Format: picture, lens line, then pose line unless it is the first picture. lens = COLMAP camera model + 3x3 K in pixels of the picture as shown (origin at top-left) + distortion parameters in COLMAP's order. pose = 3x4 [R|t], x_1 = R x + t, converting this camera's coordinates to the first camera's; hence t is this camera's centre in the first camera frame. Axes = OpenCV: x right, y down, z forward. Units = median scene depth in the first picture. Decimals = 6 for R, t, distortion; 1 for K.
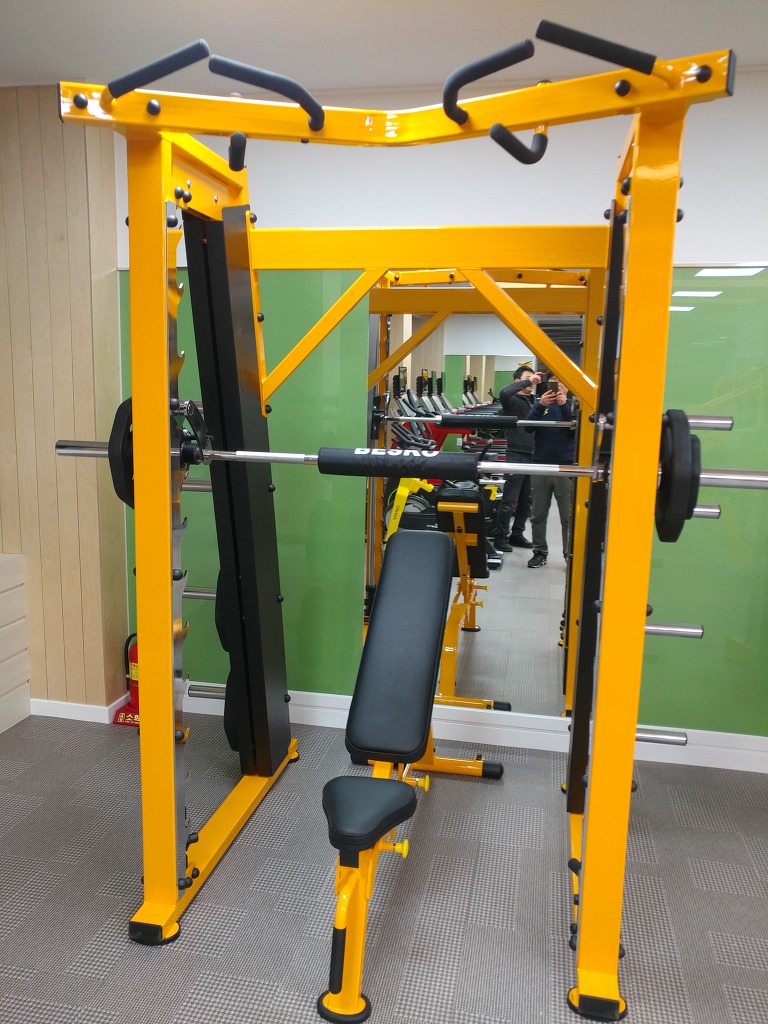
lens RADIAL K [[836.7, 0, 384.0], [0, 836.7, 512.0], [0, 0, 1]] dist [0.001633, -0.008518]
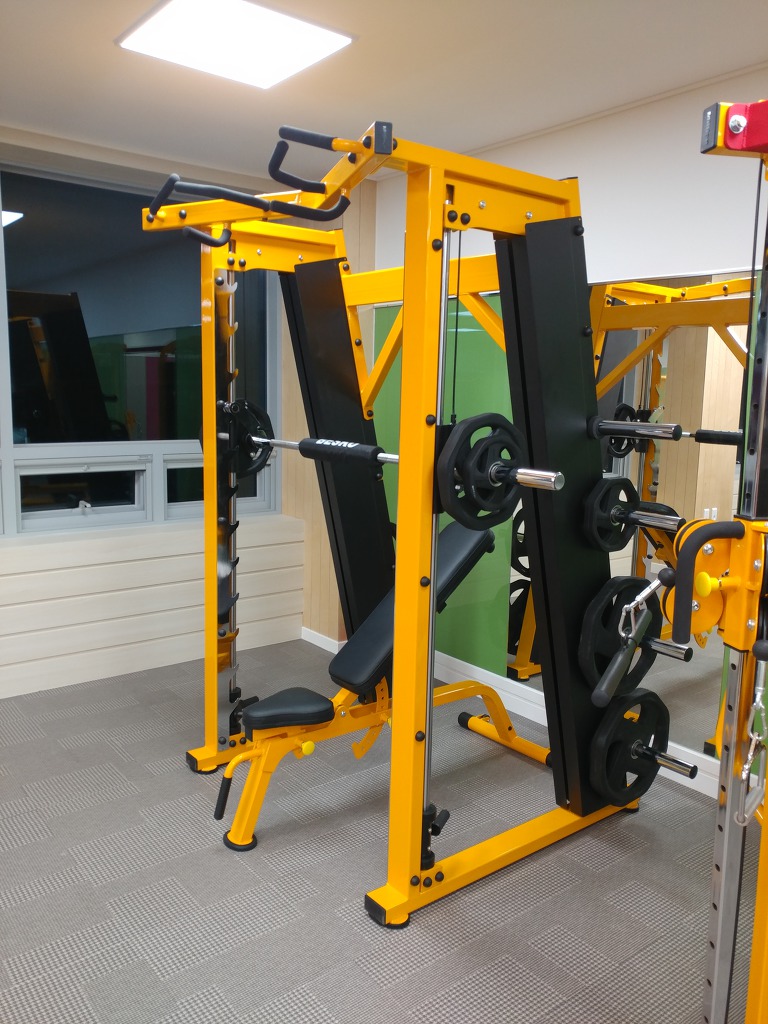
lens RADIAL K [[833.1, 0, 384.0], [0, 833.1, 506.8], [0, 0, 1]] dist [-0.026067, -0.004214]
pose [[0.765239, 0.089027, -0.637560, 0.757041], [-0.108115, 0.994097, 0.009045, 0.005968], [0.634602, 0.062008, 0.770348, 0.051787]]
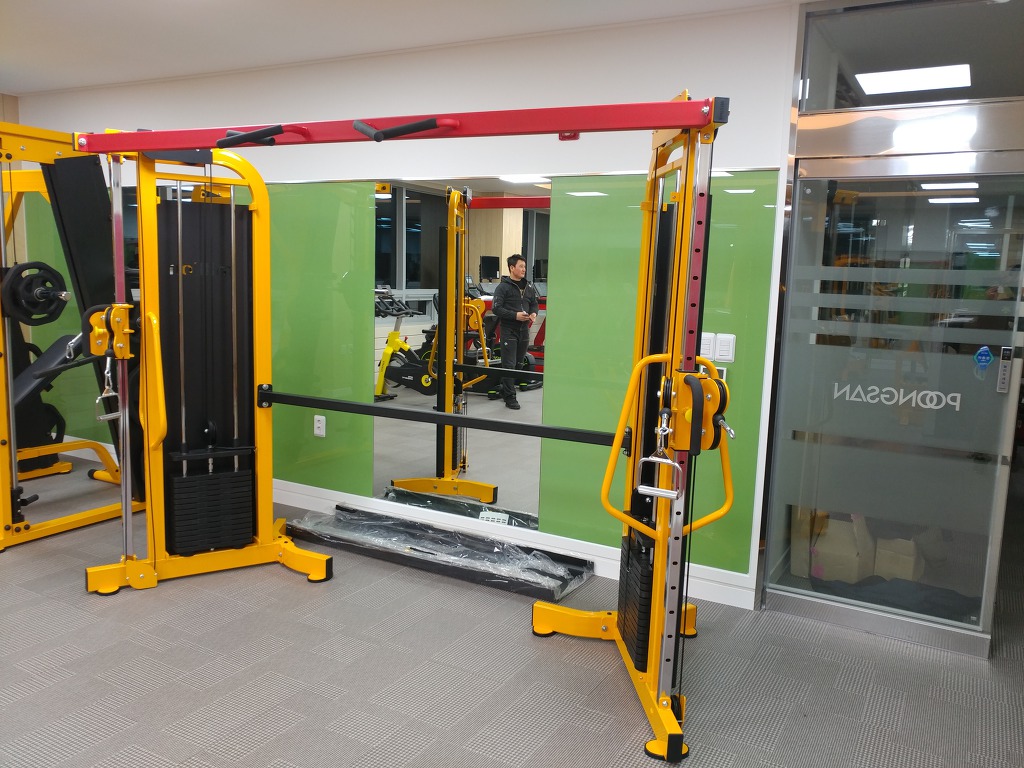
lens RADIAL K [[836.7, 0, 548.4], [0, 836.7, 385.8], [0, 0, 1]] dist [0.001633, -0.008518]
pose [[0.960899, 0.058002, -0.270755, 1.628727], [-0.065815, 0.997634, -0.019859, 0.105353], [0.268963, 0.036902, 0.962443, -0.461571]]
